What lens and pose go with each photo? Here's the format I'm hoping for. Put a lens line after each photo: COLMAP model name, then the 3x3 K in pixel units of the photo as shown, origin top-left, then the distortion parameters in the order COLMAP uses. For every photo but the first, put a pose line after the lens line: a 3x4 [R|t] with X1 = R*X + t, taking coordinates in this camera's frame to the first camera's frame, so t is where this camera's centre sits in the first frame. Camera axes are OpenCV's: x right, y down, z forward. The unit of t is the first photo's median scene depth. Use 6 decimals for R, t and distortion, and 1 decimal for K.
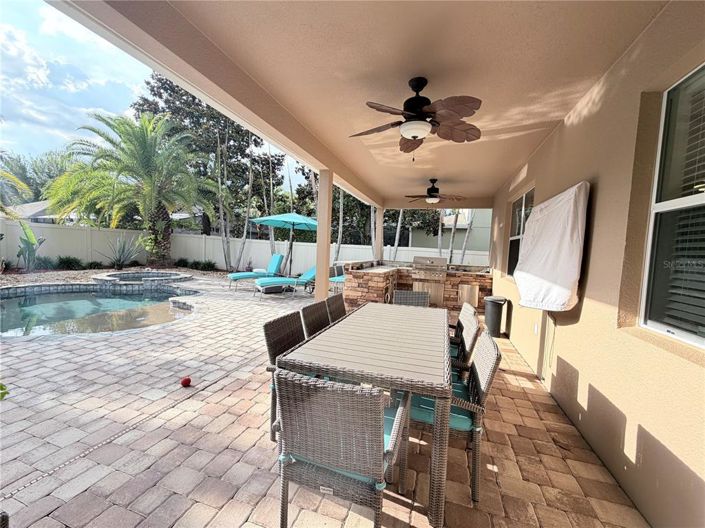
lens RADIAL K [[280.5, 0, 349.0], [0, 280.5, 263.4], [0, 0, 1]] dist [0.002870, -0.000546]
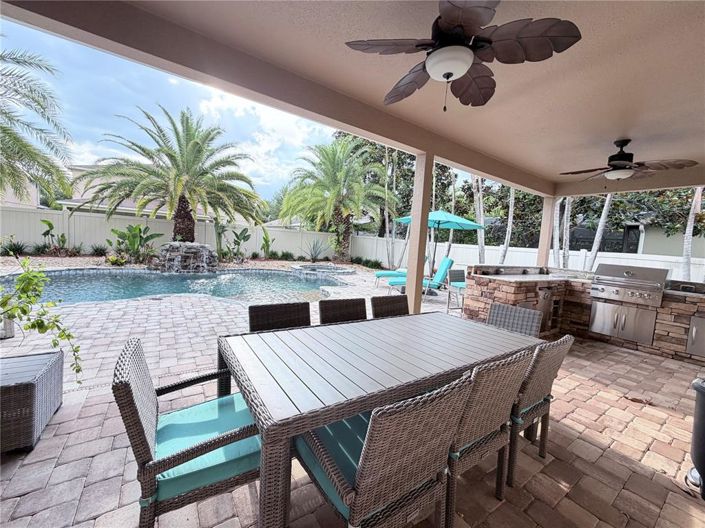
lens RADIAL K [[280.5, 0, 349.1], [0, 280.5, 264.2], [0, 0, 1]] dist [0.002870, -0.000546]
pose [[0.790927, 0.058290, -0.609127, 0.109866], [-0.065815, 0.997781, 0.010025, 0.005197], [0.608360, 0.032161, 0.793009, 0.070970]]
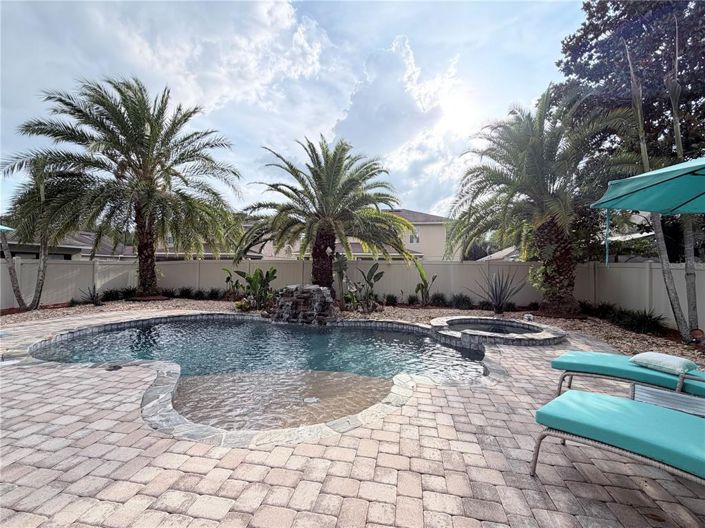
lens RADIAL K [[311.7, 0, 350.5], [0, 311.7, 265.6], [0, 0, 1]] dist [-0.003044, 0.001076]
pose [[0.140820, -0.055342, -0.988487, -0.014798], [-0.063107, 0.995904, -0.064748, -0.027348], [0.988022, 0.071498, 0.136750, 0.477557]]
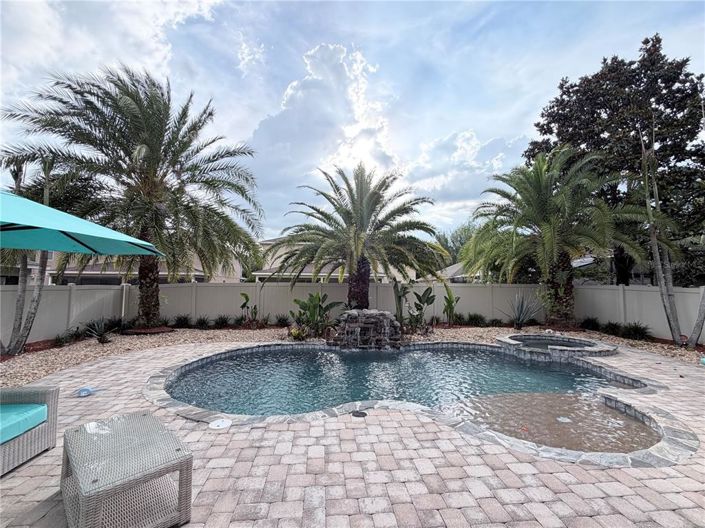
lens RADIAL K [[311.7, 0, 353.5], [0, 311.7, 266.8], [0, 0, 1]] dist [-0.003044, 0.001076]
pose [[0.412800, -0.105843, -0.904651, -0.110714], [-0.037001, 0.990456, -0.132766, -0.024476], [0.910070, 0.088279, 0.404944, 0.093772]]
